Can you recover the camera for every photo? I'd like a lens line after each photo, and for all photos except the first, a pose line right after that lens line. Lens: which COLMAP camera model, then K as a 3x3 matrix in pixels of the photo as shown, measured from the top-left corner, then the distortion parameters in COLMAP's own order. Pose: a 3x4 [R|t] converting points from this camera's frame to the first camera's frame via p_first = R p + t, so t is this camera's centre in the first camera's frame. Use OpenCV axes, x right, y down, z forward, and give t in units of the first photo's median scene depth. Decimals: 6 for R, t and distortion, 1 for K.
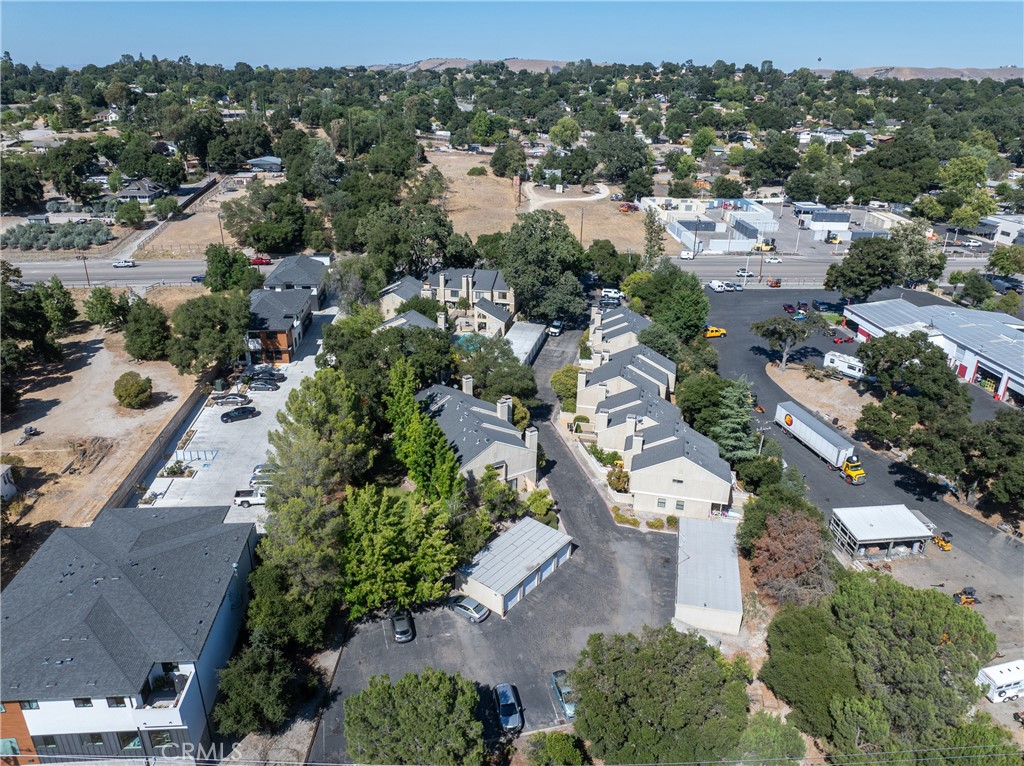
lens RADIAL K [[717.5, 0, 515.4], [0, 717.5, 377.8], [0, 0, 1]] dist [-0.034729, 0.001538]
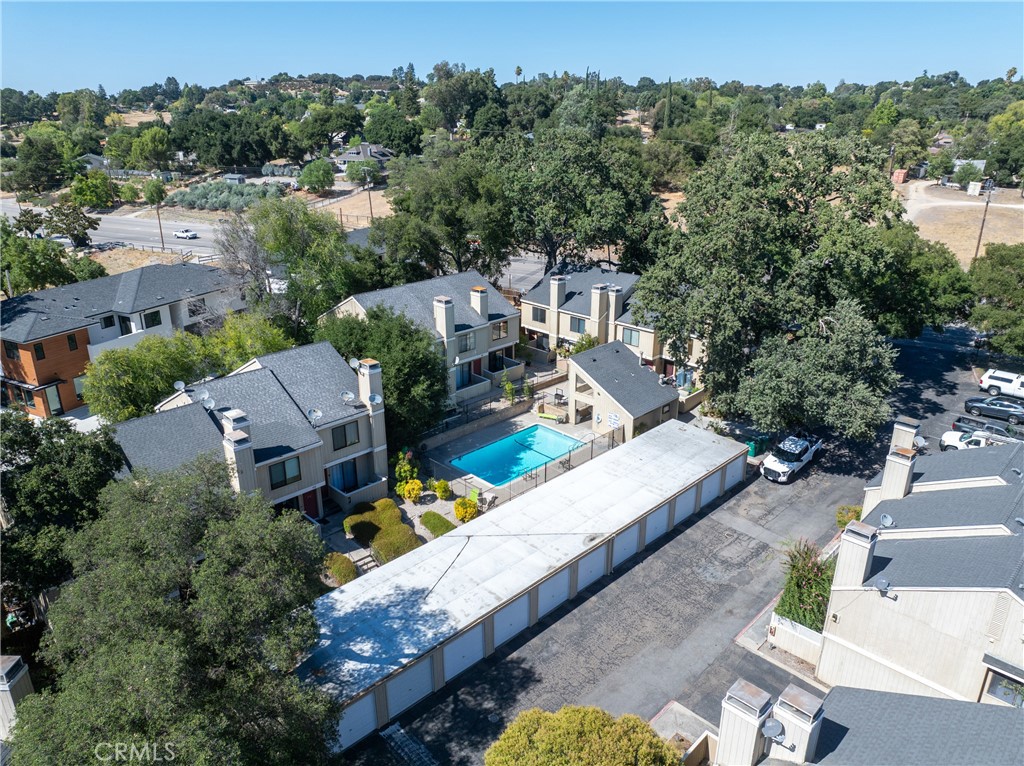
lens RADIAL K [[717.5, 0, 515.4], [0, 717.5, 377.8], [0, 0, 1]] dist [-0.034729, 0.001538]
pose [[0.847948, 0.169751, -0.502164, 0.107775], [-0.192802, 0.981218, 0.006127, -0.080944], [0.493773, 0.091623, 0.864750, 0.606199]]
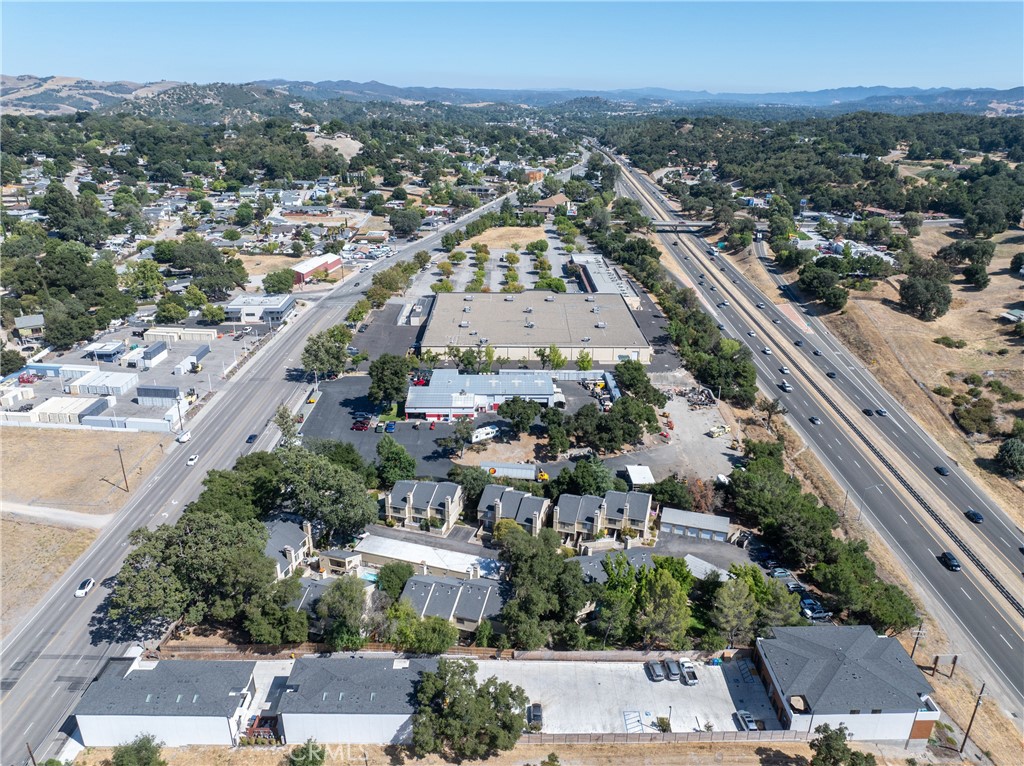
lens RADIAL K [[717.5, 0, 515.4], [0, 717.5, 377.8], [0, 0, 1]] dist [-0.034729, 0.001538]
pose [[0.075310, -0.379781, 0.922006, -0.820080], [0.378518, 0.866313, 0.325923, -0.525625], [-0.922525, 0.324451, 0.208996, 0.450491]]
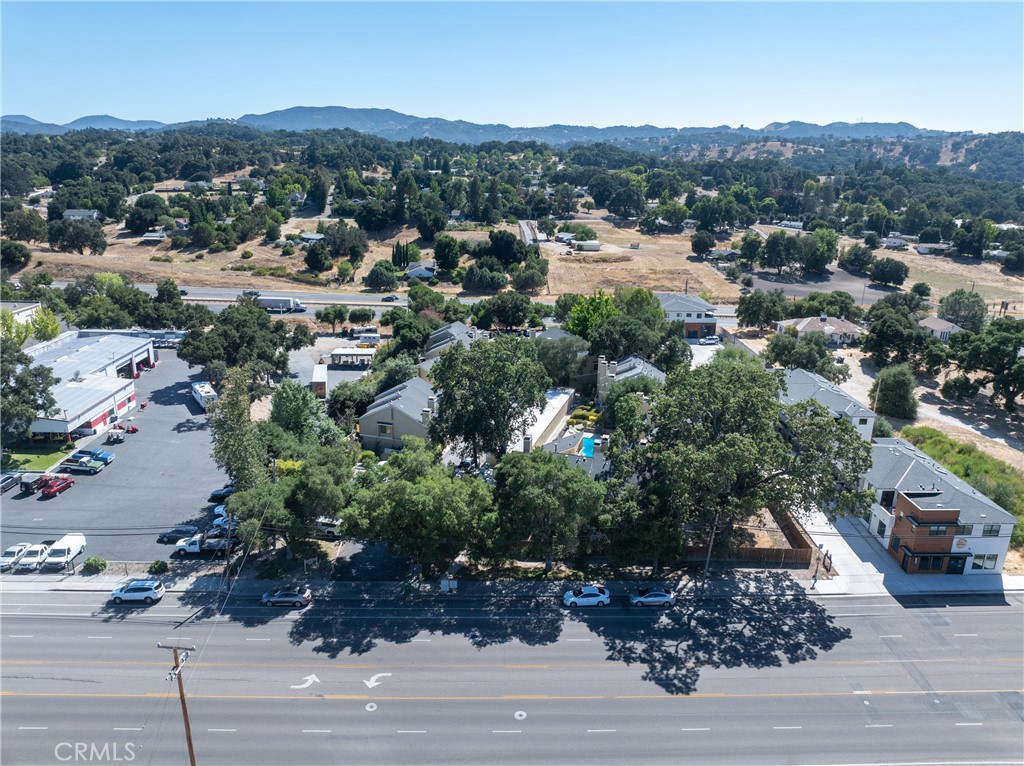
lens RADIAL K [[717.5, 0, 515.4], [0, 717.5, 377.8], [0, 0, 1]] dist [-0.034729, 0.001538]
pose [[-0.996862, -0.050442, 0.061002, -0.027586], [0.001191, 0.761005, 0.648744, -0.575065], [-0.079147, 0.646782, -0.758557, 1.424977]]
